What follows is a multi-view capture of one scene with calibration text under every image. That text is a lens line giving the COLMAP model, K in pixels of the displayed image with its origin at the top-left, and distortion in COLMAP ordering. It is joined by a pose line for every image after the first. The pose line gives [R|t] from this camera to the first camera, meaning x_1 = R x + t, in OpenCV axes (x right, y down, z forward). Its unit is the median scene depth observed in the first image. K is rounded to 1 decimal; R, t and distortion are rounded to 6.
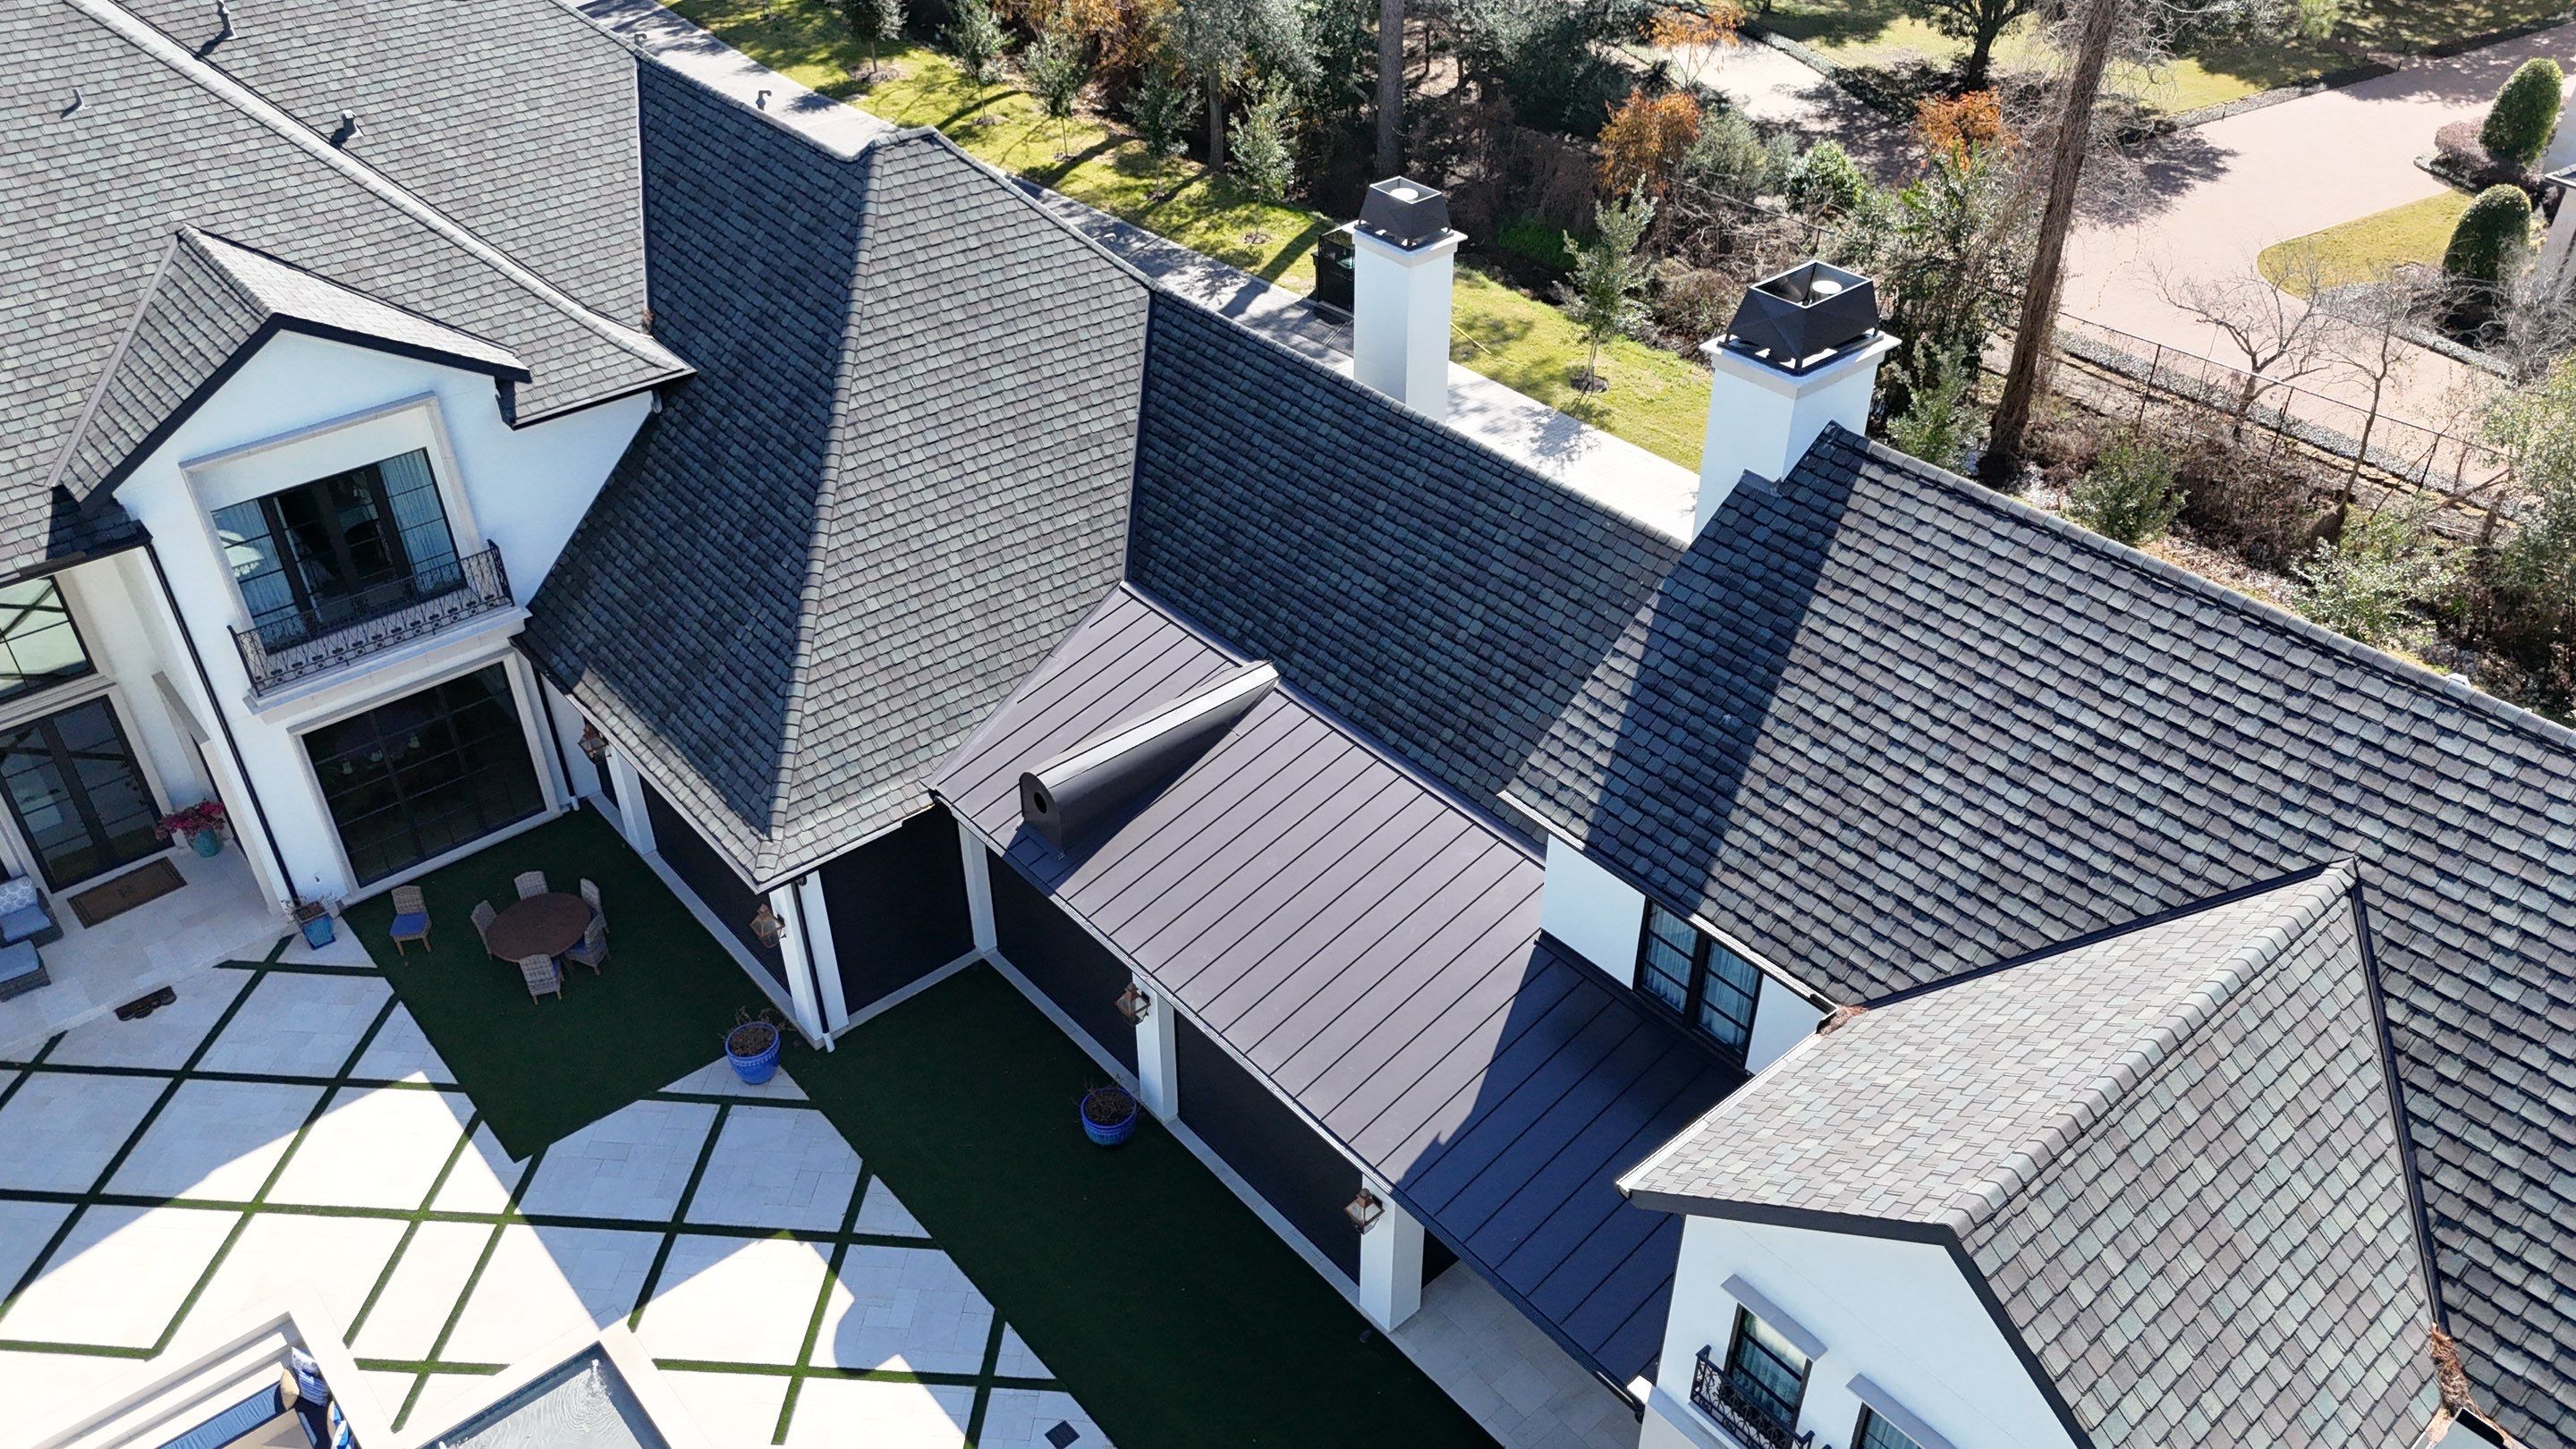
lens RADIAL K [[1890.4, 0, 1294.1], [0, 1890.4, 729.4], [0, 0, 1]] dist [0.082791, -0.073512]
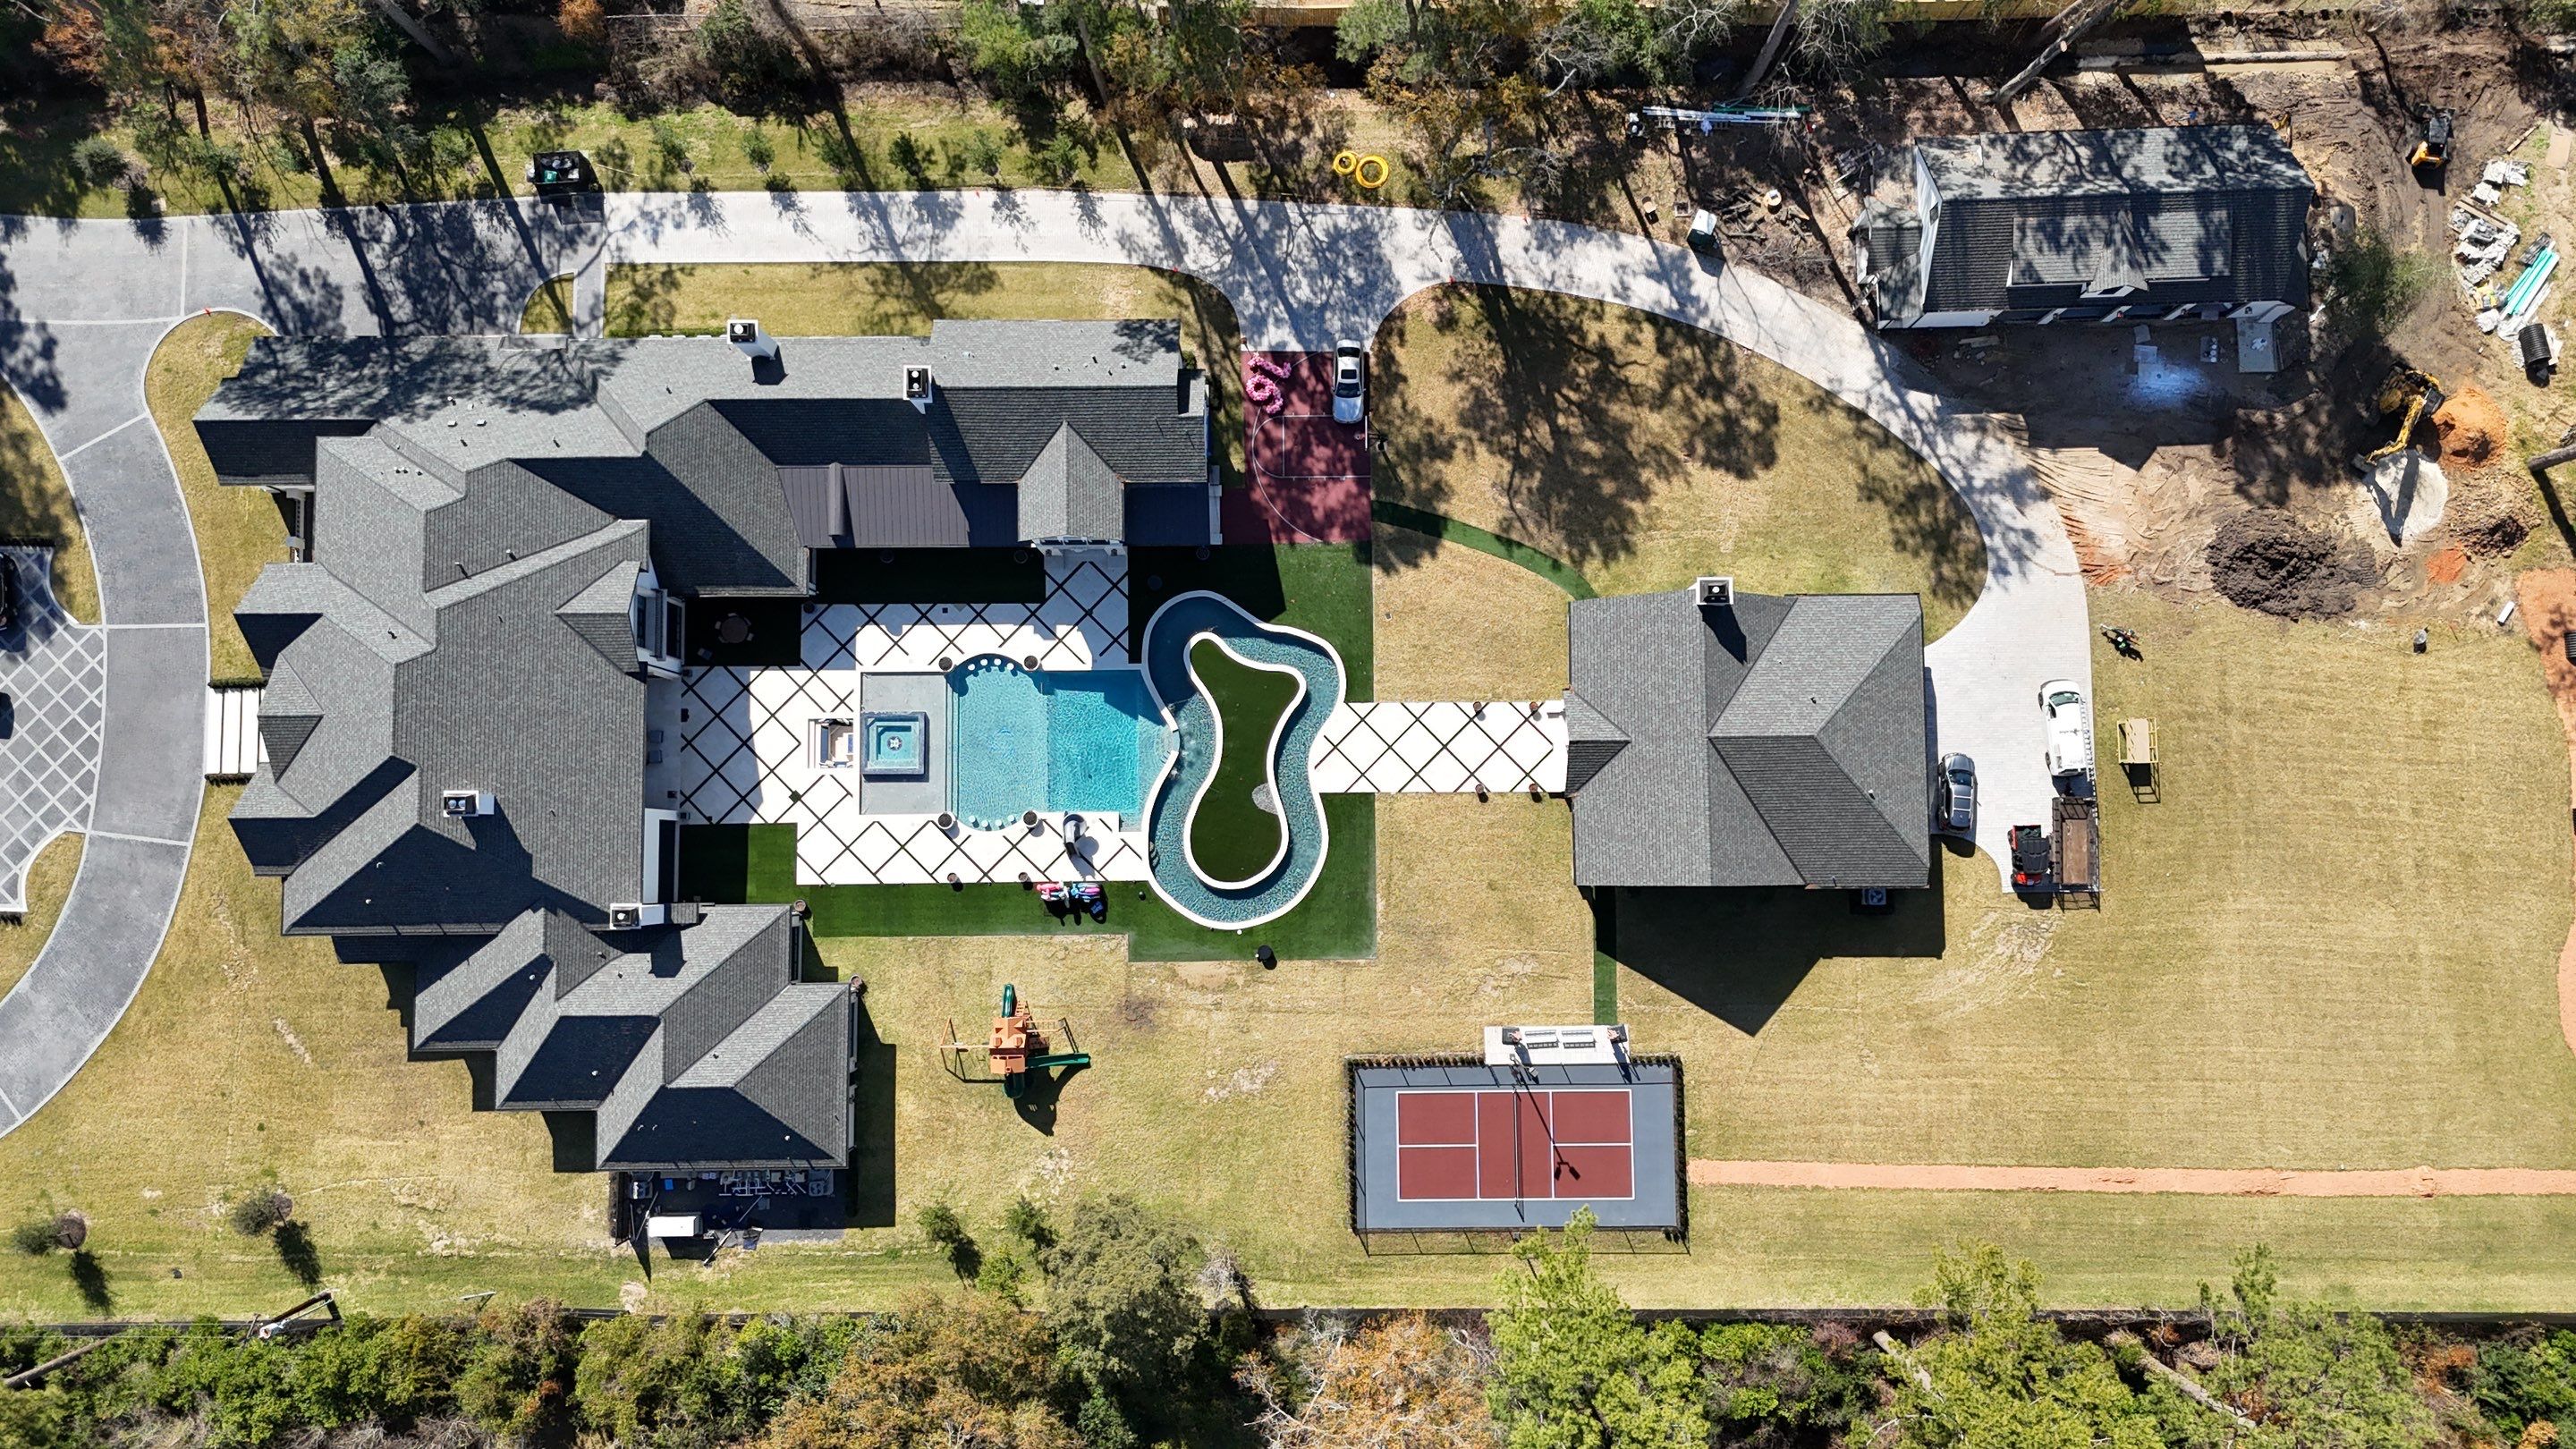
lens RADIAL K [[1890.4, 0, 1294.1], [0, 1890.4, 729.4], [0, 0, 1]] dist [0.082791, -0.073512]
pose [[0.648744, -0.758685, 0.059394, -0.047992], [0.440385, 0.437926, 0.783762, -2.367944], [-0.620639, -0.482304, 0.618215, -2.202505]]
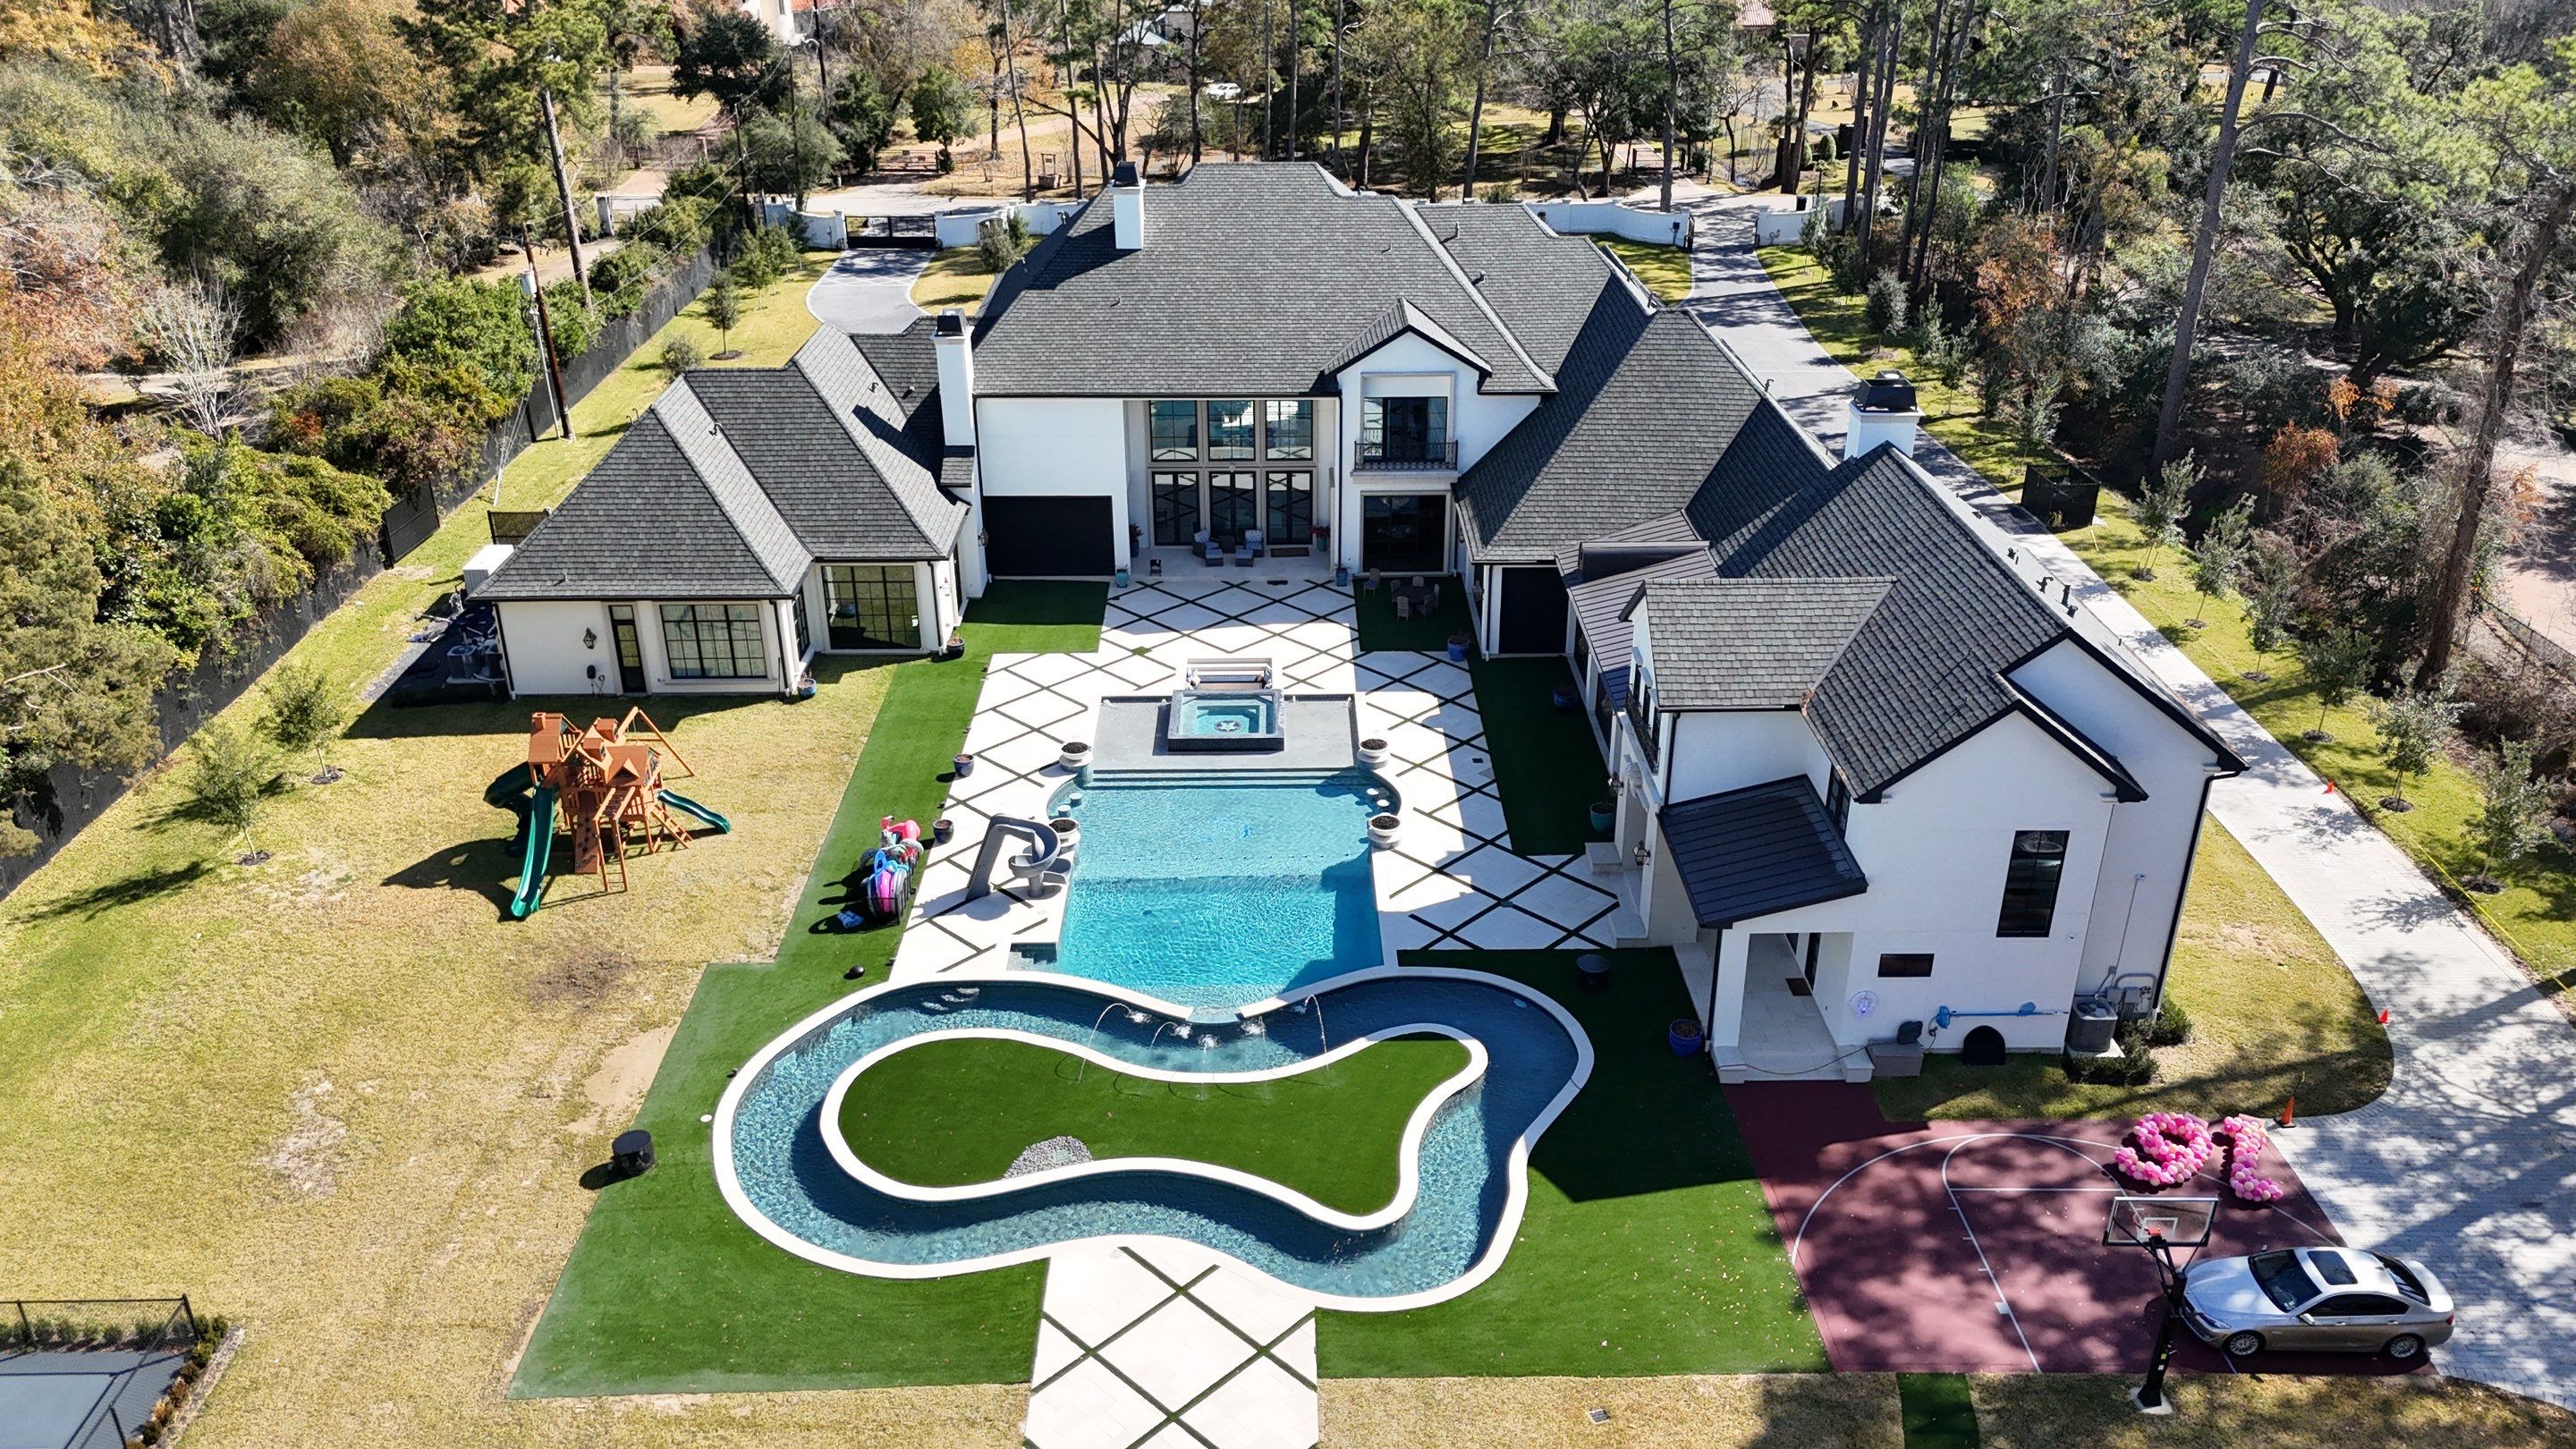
lens RADIAL K [[1890.4, 0, 1294.1], [0, 1890.4, 729.4], [0, 0, 1]] dist [0.082791, -0.073512]
pose [[0.765400, 0.282254, -0.578356, 0.931726], [-0.378807, 0.924106, -0.050327, 0.449341], [0.520258, 0.257606, 0.814230, -0.979224]]
